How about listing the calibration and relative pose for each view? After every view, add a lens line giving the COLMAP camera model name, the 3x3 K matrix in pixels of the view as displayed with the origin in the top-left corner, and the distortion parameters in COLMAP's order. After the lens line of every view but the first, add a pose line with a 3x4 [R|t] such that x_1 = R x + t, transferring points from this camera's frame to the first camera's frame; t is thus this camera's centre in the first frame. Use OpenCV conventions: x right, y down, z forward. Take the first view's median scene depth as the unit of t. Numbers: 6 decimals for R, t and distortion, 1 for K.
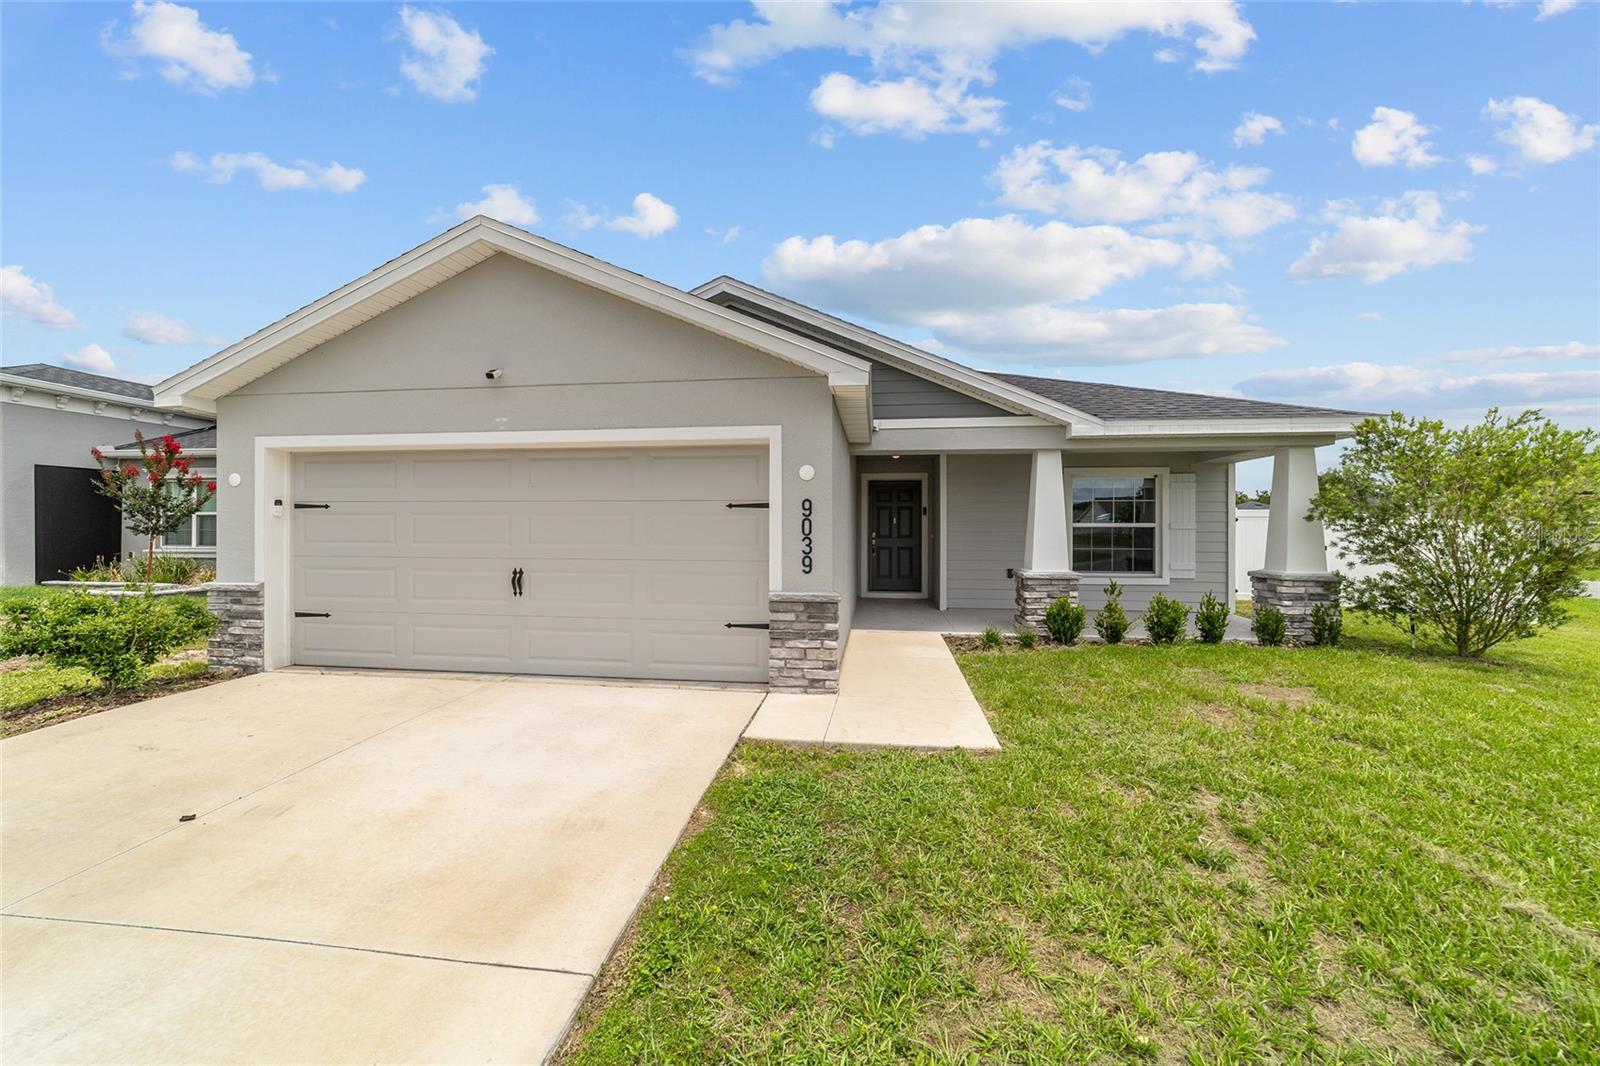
lens RADIAL K [[613.8, 0, 800.7], [0, 613.8, 533.4], [0, 0, 1]] dist [-0.017626, 0.007723]
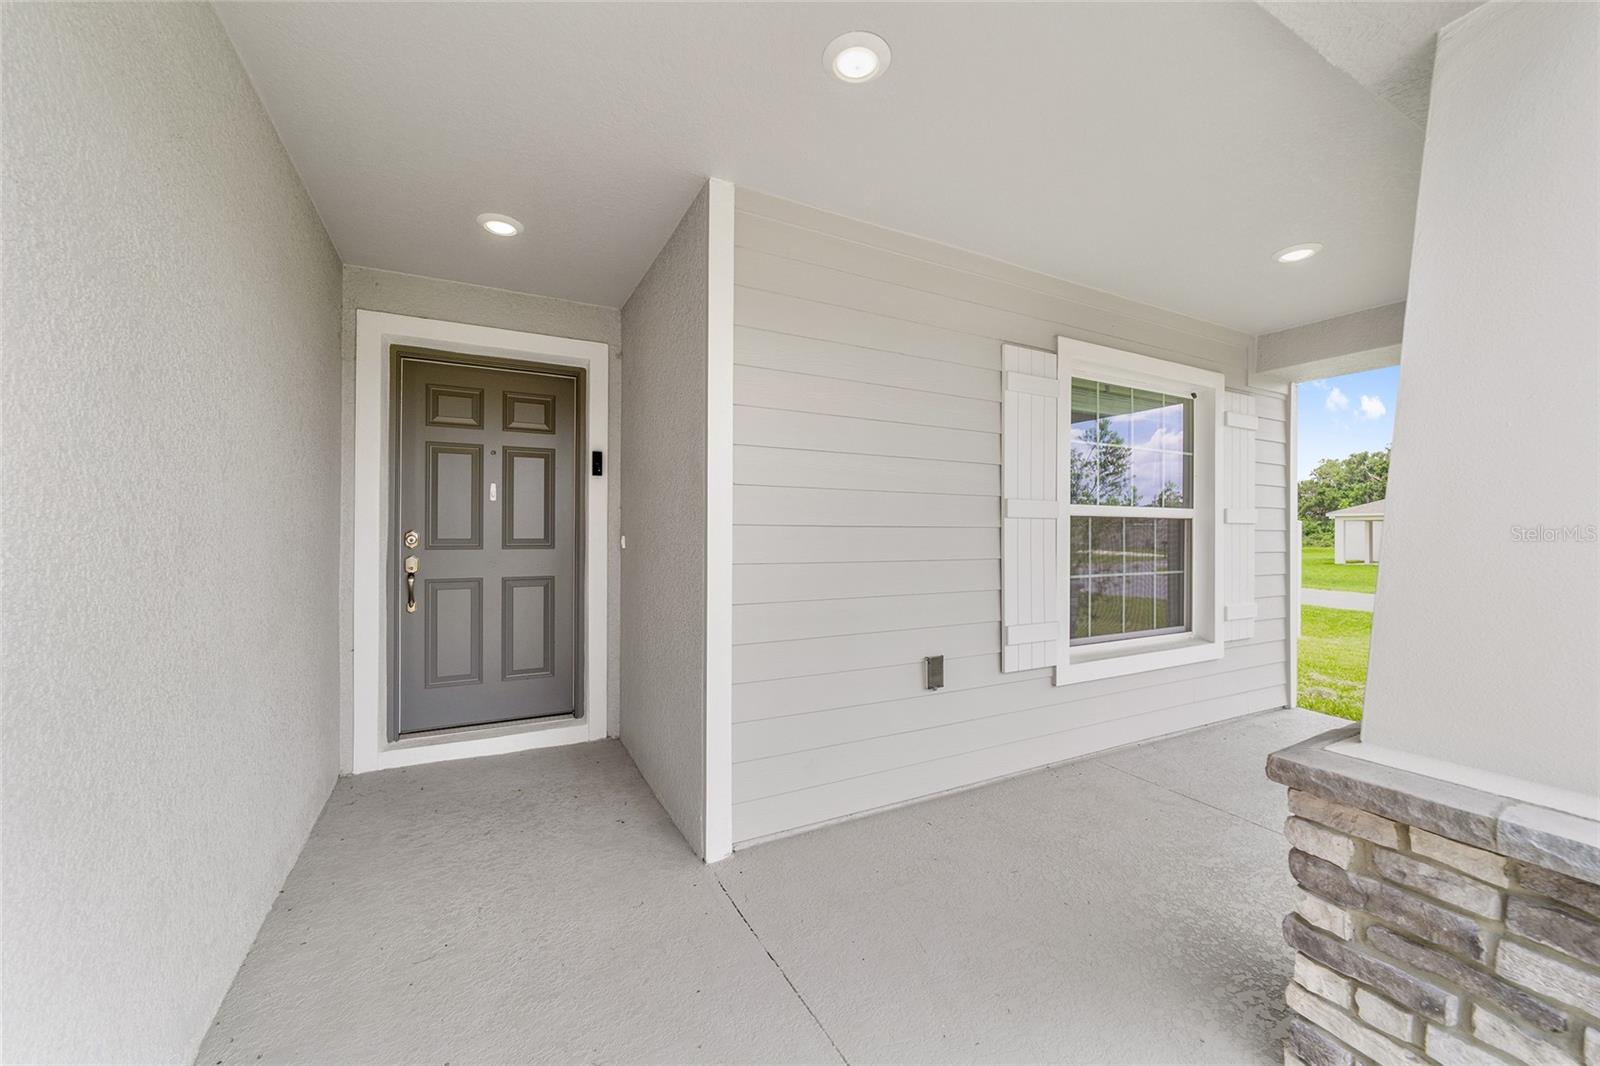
lens RADIAL K [[613.8, 0, 802.4], [0, 613.8, 531.8], [0, 0, 1]] dist [-0.017626, 0.007723]
pose [[0.812721, 0.001515, 0.582650, 0.101125], [-0.001885, 0.999998, 0.000030, -0.001156], [-0.582649, -0.001122, 0.812723, 0.664283]]
